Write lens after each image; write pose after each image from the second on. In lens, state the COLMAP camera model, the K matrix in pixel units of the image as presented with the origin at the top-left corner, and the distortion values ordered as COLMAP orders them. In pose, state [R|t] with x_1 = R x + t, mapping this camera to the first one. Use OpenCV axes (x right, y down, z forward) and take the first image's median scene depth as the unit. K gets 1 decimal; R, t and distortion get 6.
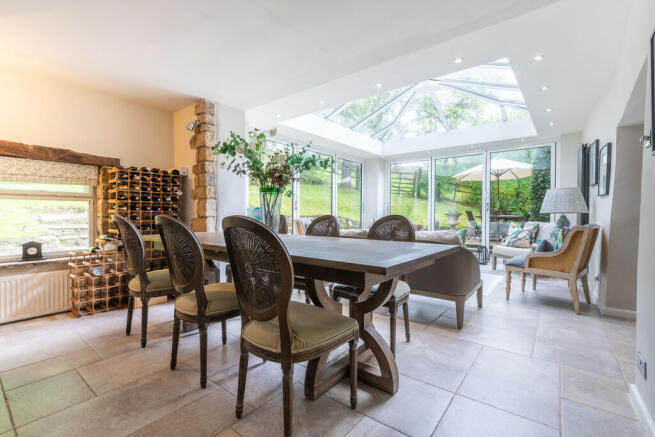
lens RADIAL K [[294.8, 0, 327.5], [0, 294.8, 218.5], [0, 0, 1]] dist [0.000674, 0.000142]
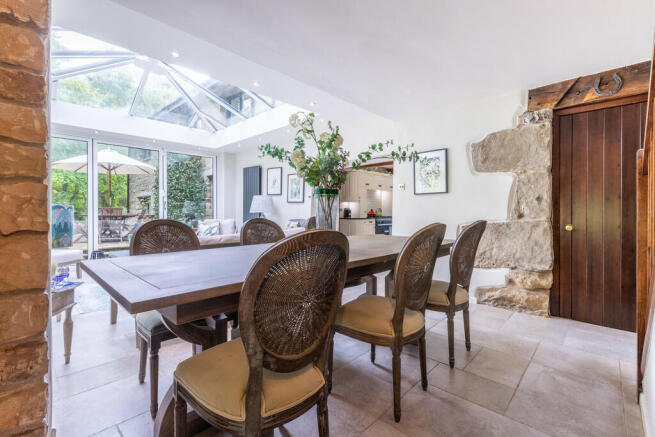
lens RADIAL K [[305.1, 0, 327.5], [0, 305.1, 218.5], [0, 0, 1]] dist [-0.000227, -0.000087]
pose [[0.105483, -0.025359, 0.994098, -0.371715], [0.014195, 0.999611, 0.023993, -0.011361], [-0.994320, 0.011580, 0.105802, 0.303553]]
